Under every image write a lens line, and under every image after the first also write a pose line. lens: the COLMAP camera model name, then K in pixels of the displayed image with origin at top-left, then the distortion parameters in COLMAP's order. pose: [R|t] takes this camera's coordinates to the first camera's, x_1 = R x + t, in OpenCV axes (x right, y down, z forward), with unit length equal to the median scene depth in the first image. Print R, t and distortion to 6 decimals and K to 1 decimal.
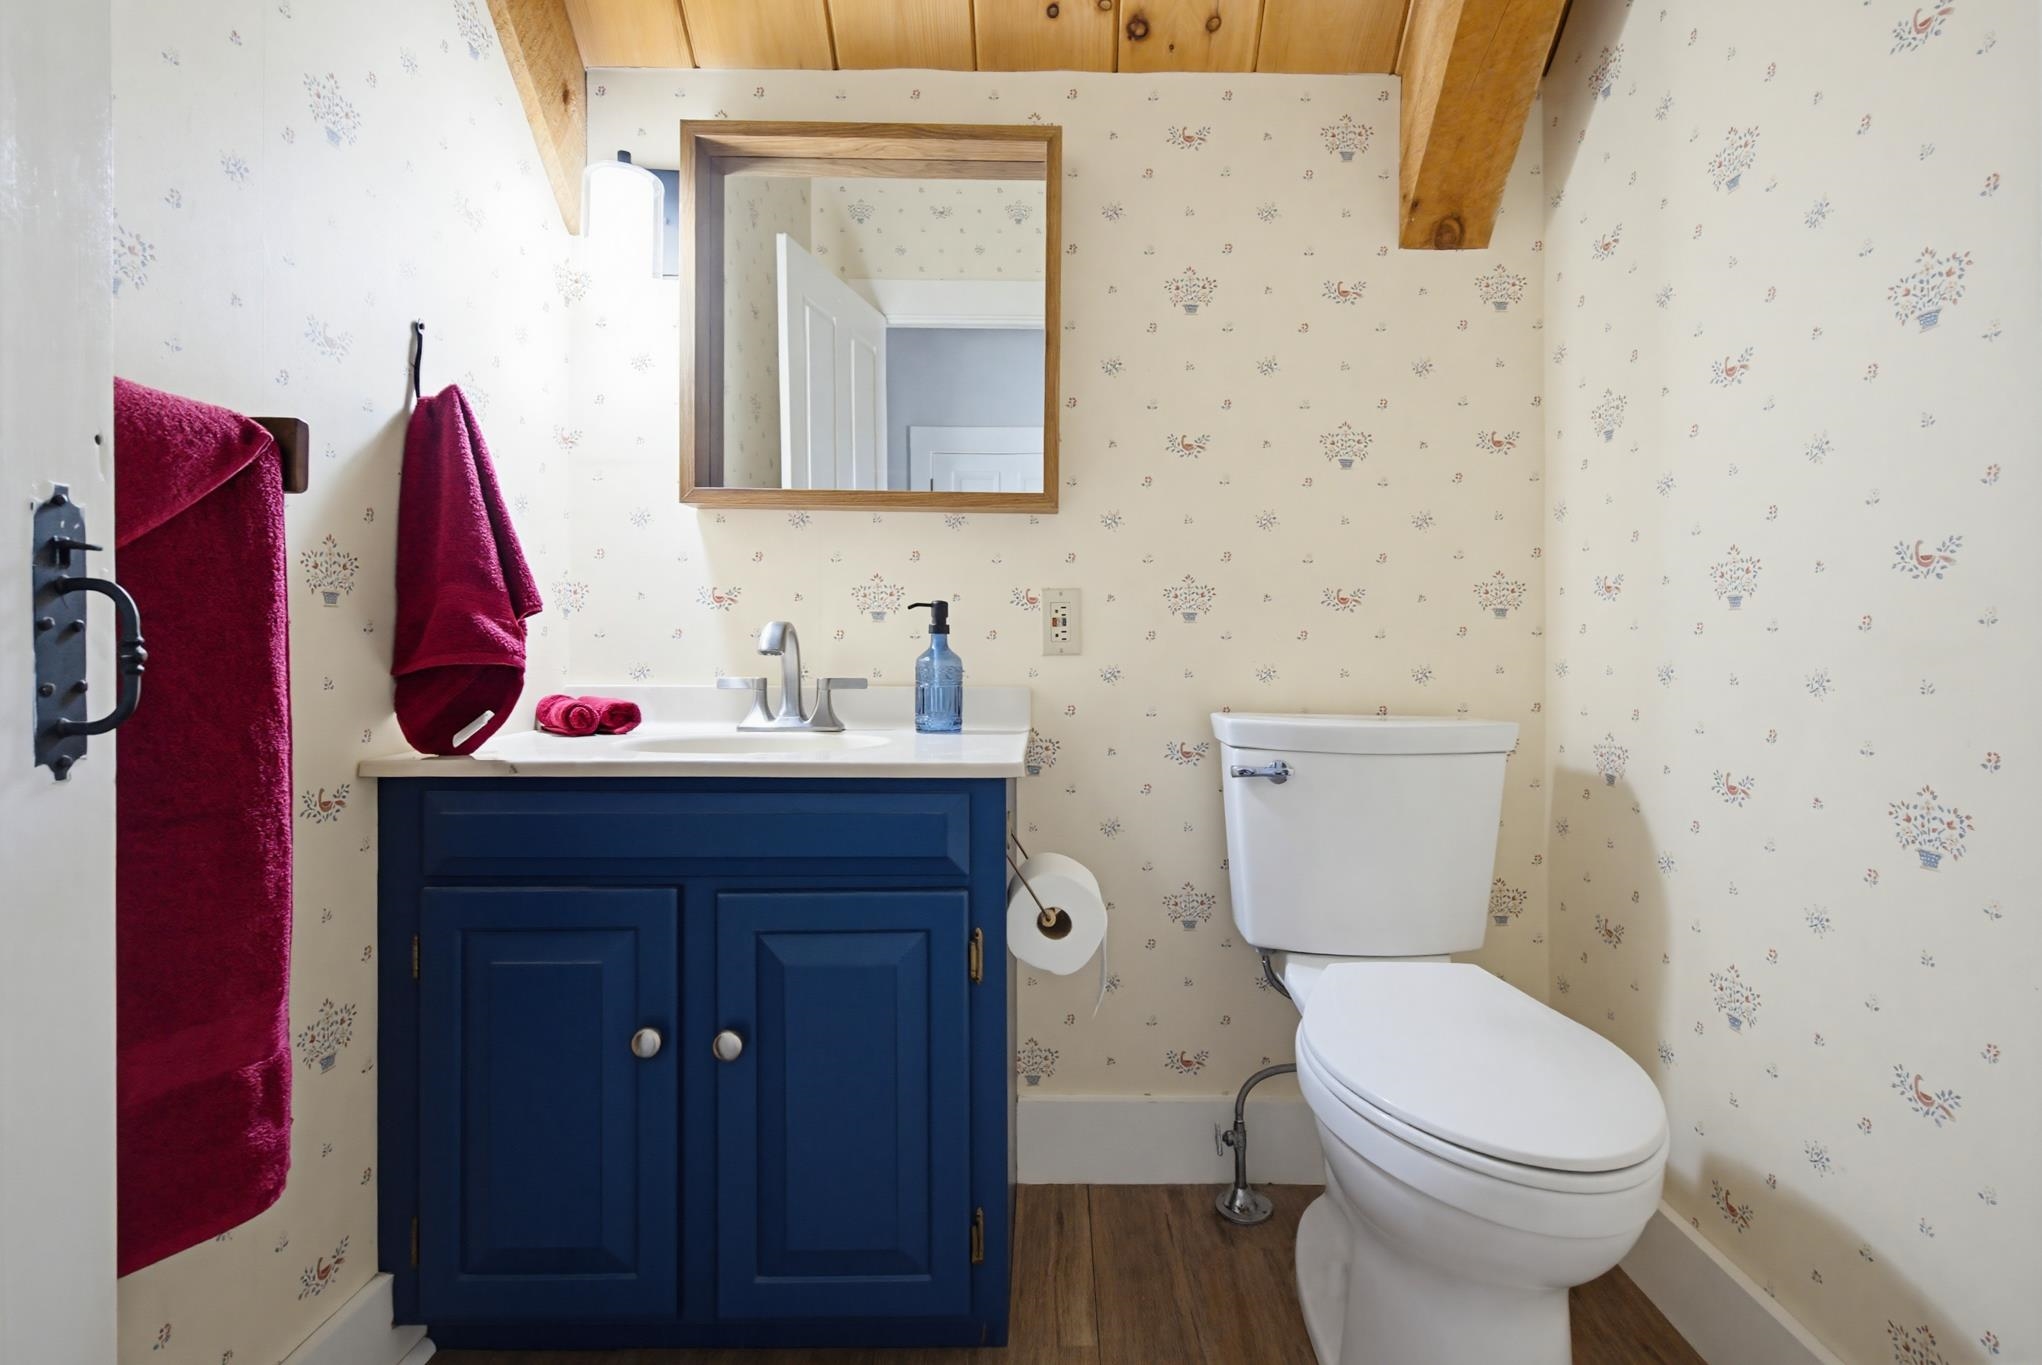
lens RADIAL K [[968.9, 0, 1054.9], [0, 968.9, 638.9], [0, 0, 1]] dist [0.001221, 0.001021]
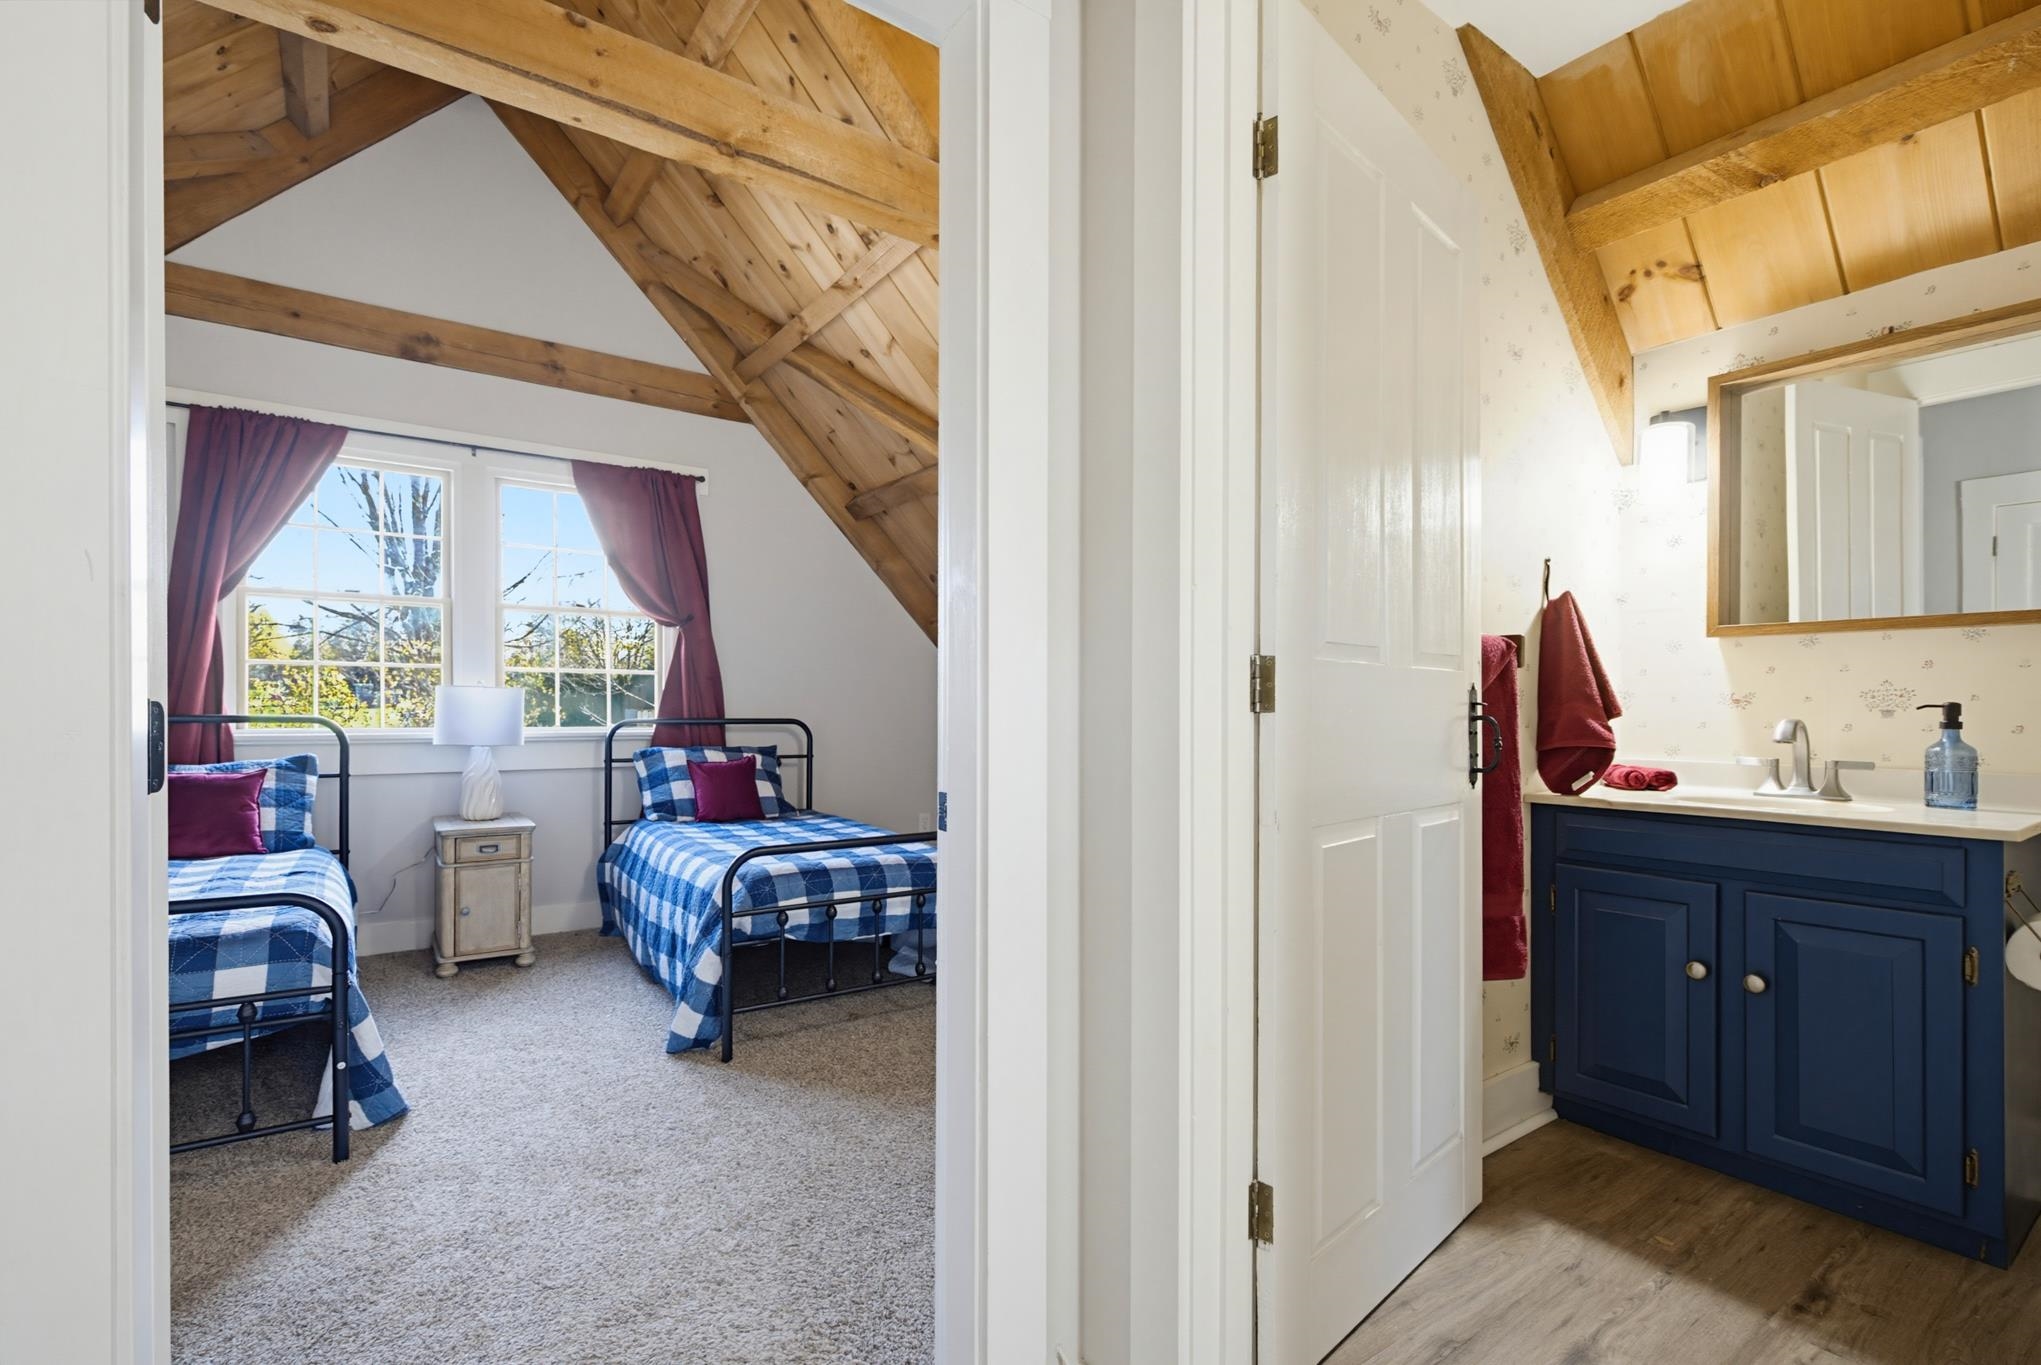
lens RADIAL K [[931.9, 0, 1019.8], [0, 931.9, 713.3], [0, 0, 1]] dist [0.008871, -0.004790]
pose [[0.576904, 0.004212, -0.816801, 0.181760], [0.003325, 0.999966, 0.007505, -0.041420], [0.816805, -0.007046, 0.576871, -0.710418]]
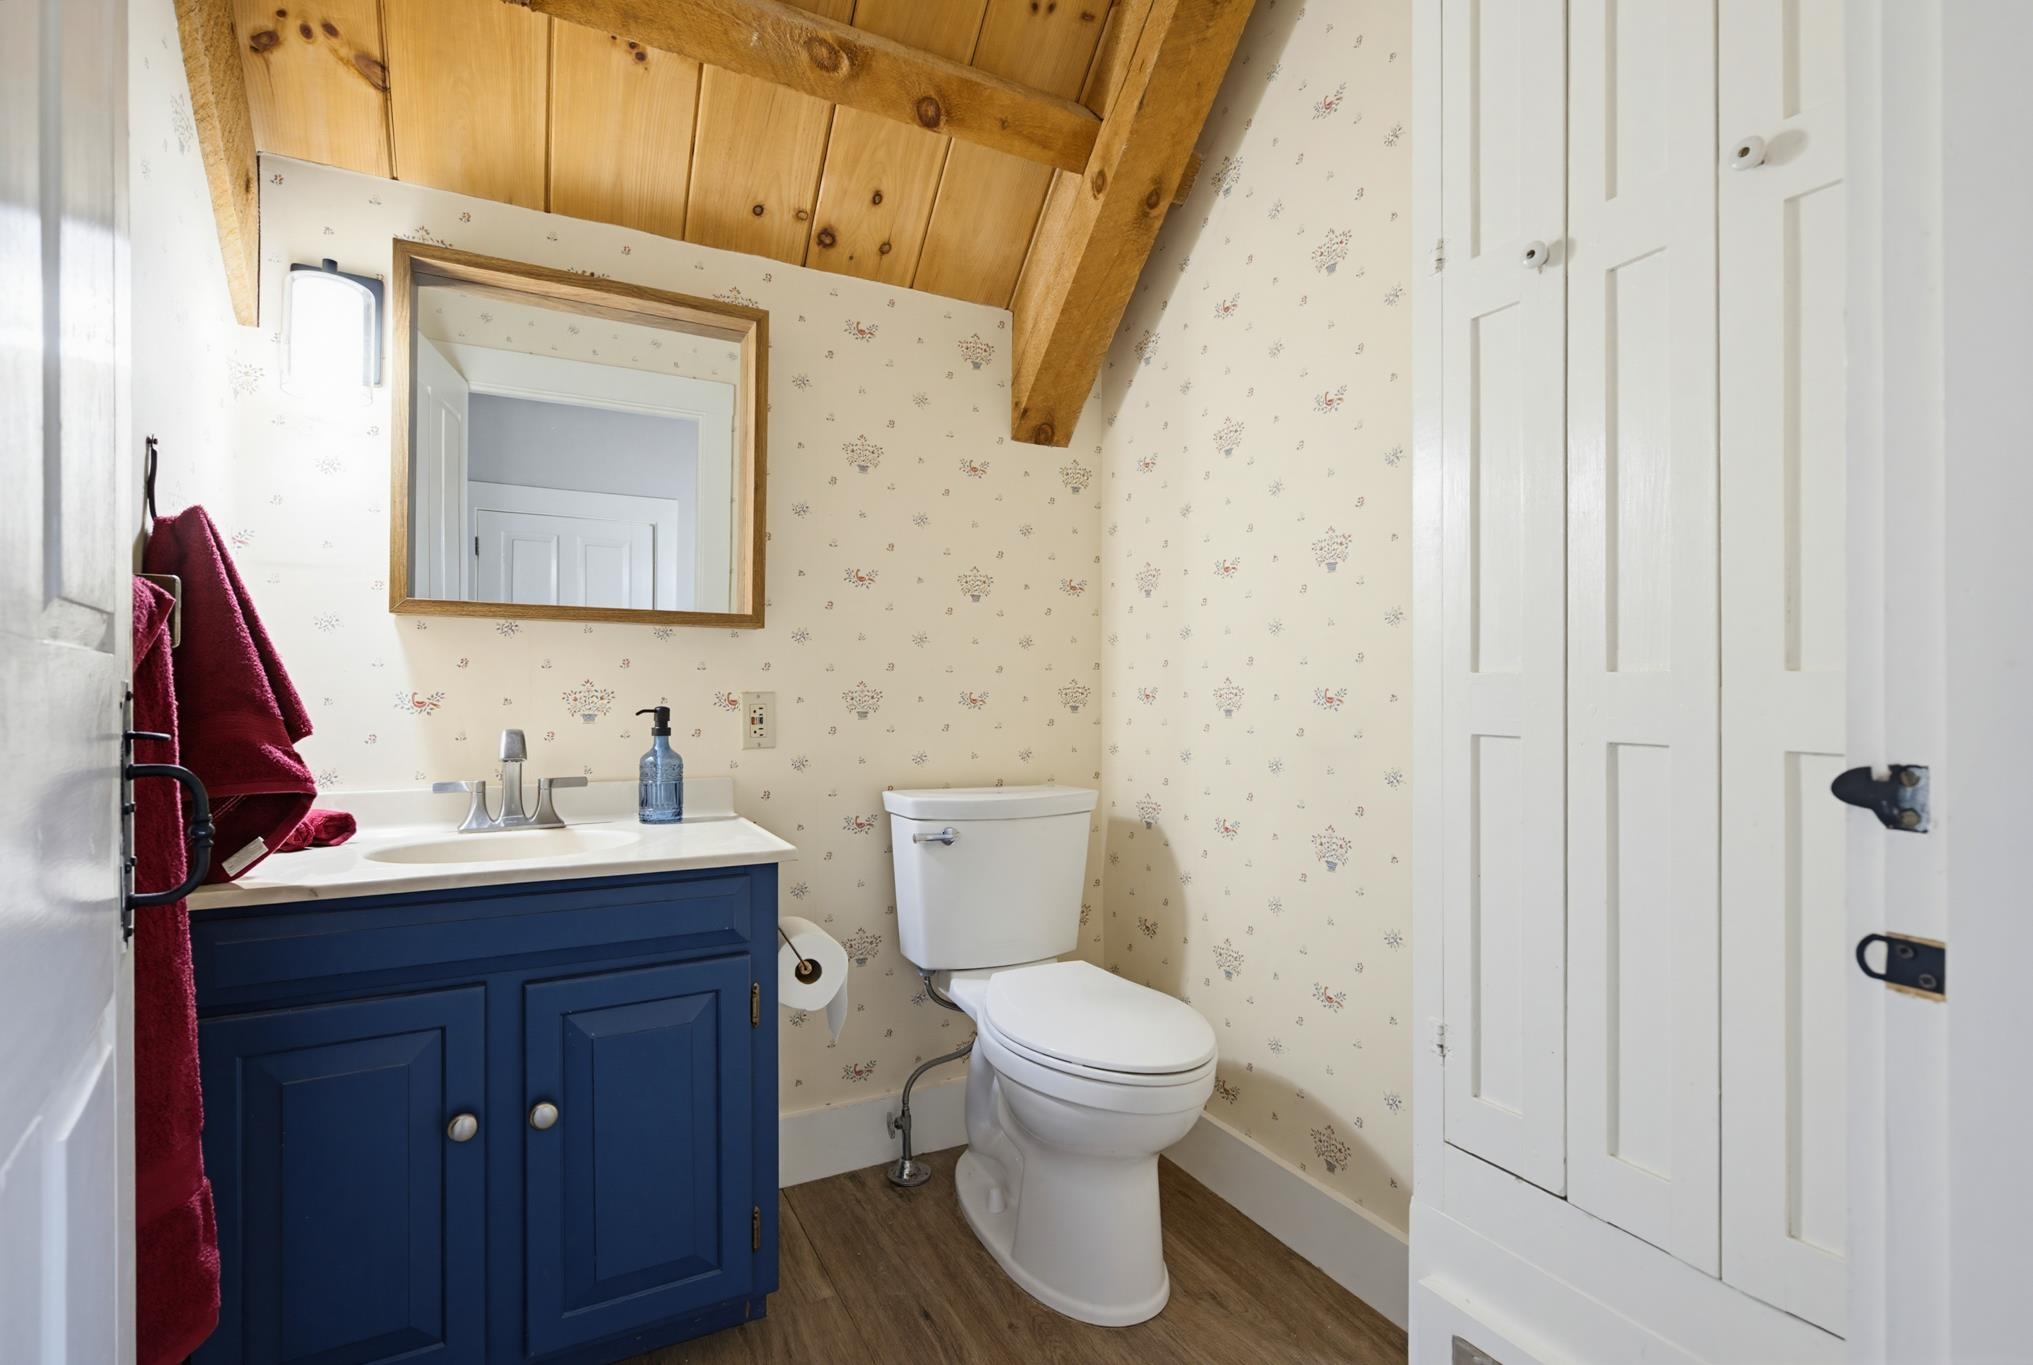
lens RADIAL K [[928.3, 0, 1000.2], [0, 928.3, 689.1], [0, 0, 1]] dist [0.008871, -0.004790]
pose [[0.895034, -0.000930, 0.445997, -0.264844], [-0.000403, 0.999996, 0.002895, -0.067045], [-0.445998, -0.002771, 0.895030, -0.170389]]
